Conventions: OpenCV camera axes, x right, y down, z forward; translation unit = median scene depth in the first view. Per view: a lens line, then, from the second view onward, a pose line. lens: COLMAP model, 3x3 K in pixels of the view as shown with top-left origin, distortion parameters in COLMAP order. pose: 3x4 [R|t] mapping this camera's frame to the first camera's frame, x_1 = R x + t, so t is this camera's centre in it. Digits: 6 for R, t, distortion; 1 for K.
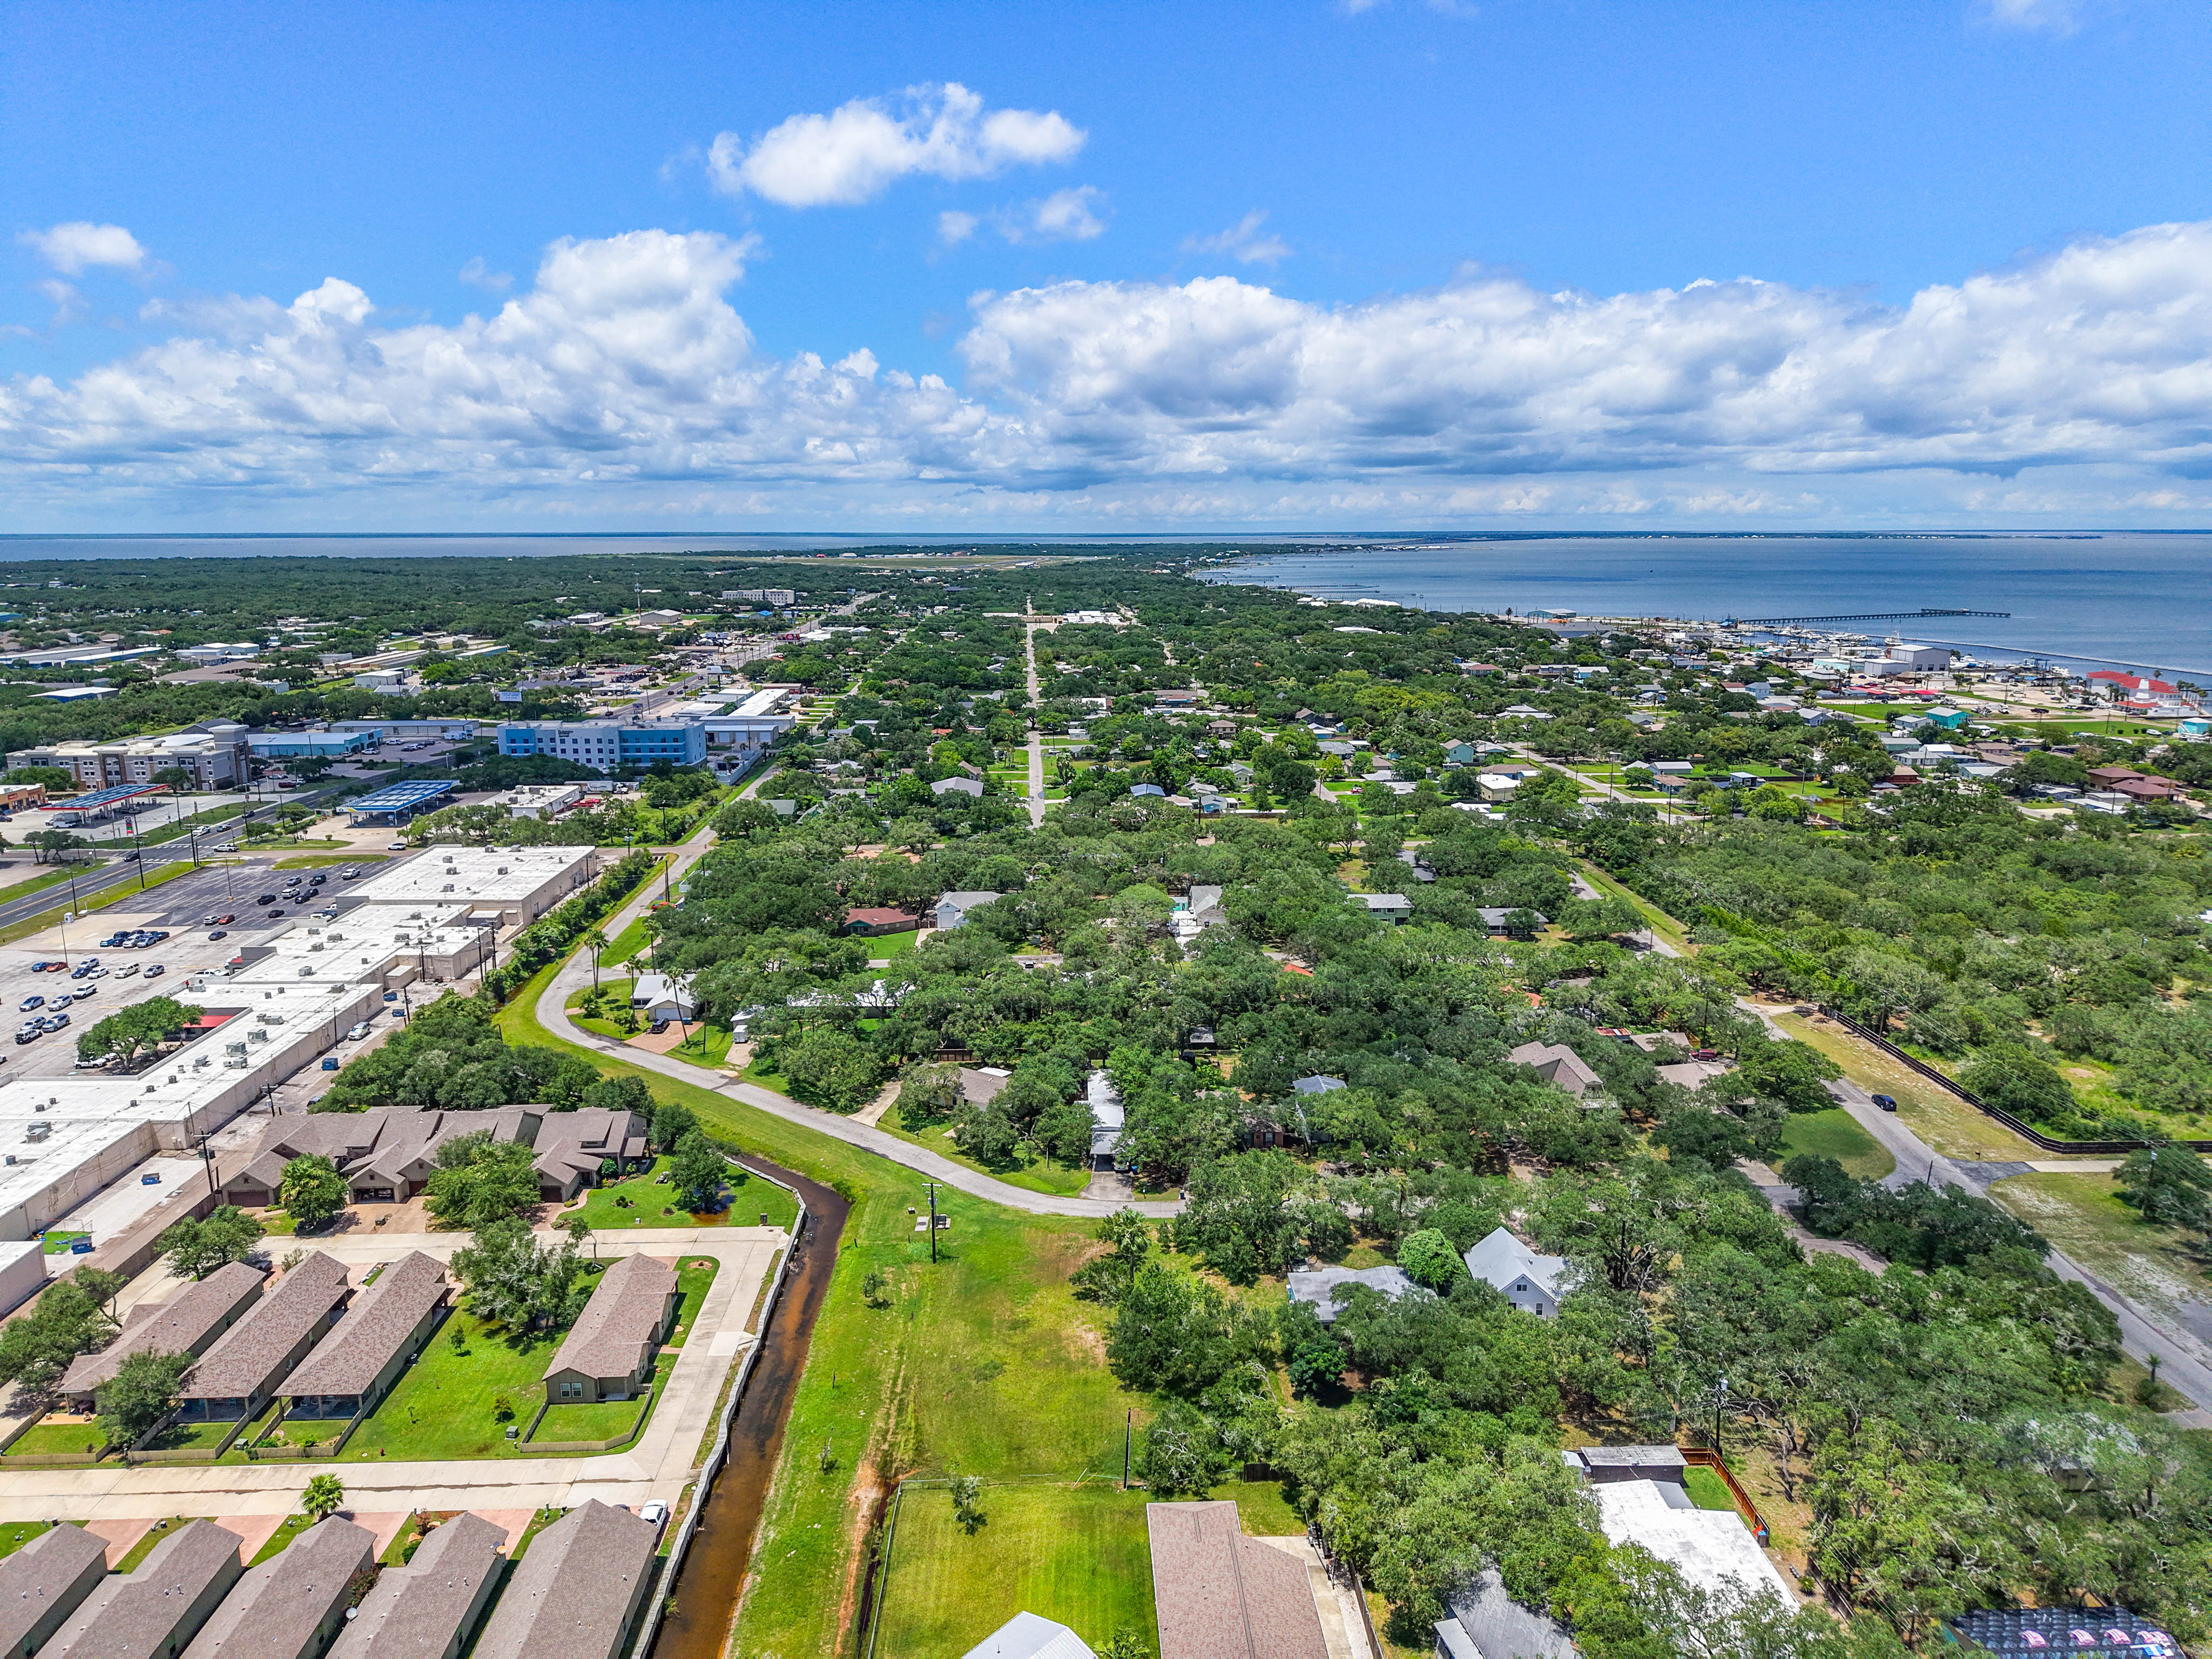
lens RADIAL K [[1486.8, 0, 1124.6], [0, 1486.8, 828.9], [0, 0, 1]] dist [0.014978, -0.009411]
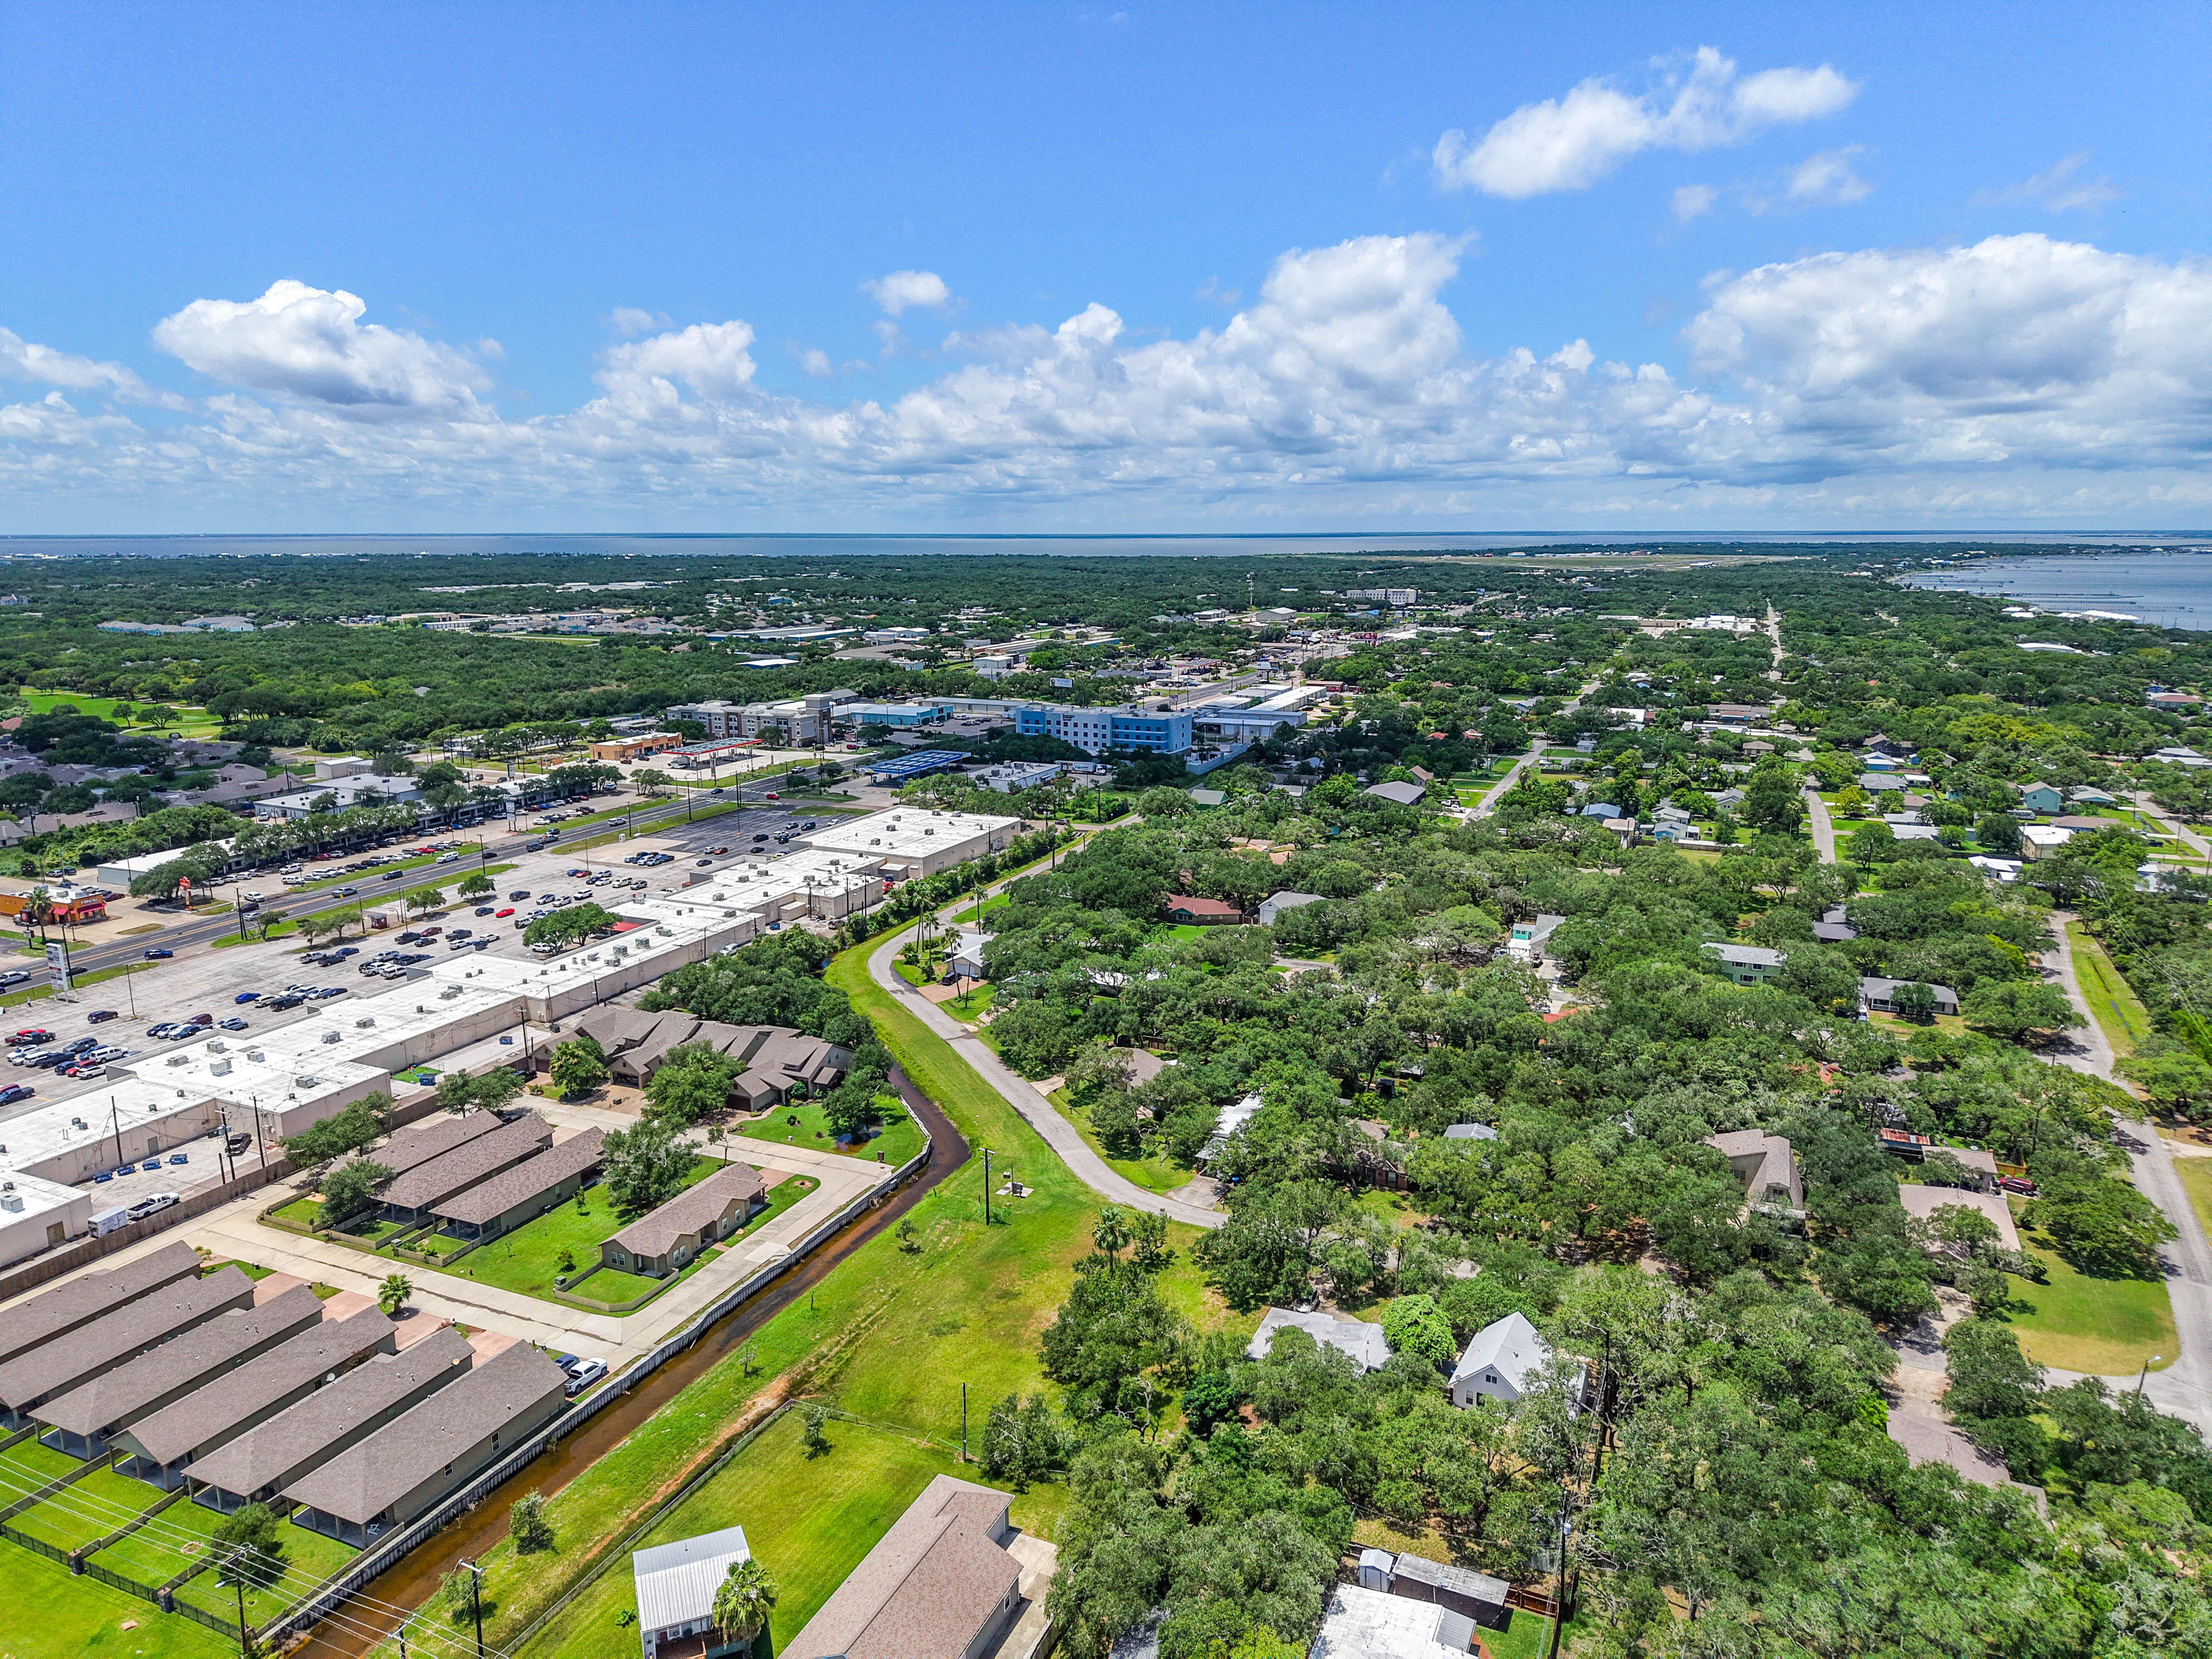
lens RADIAL K [[1492.7, 0, 1114.5], [0, 1492.7, 833.3], [0, 0, 1]] dist [0.061301, -0.078989]
pose [[0.897067, 0.088788, -0.432883, 0.315241], [-0.088117, 0.995875, 0.021655, -0.012138], [0.433020, 0.018718, 0.901190, 0.063729]]
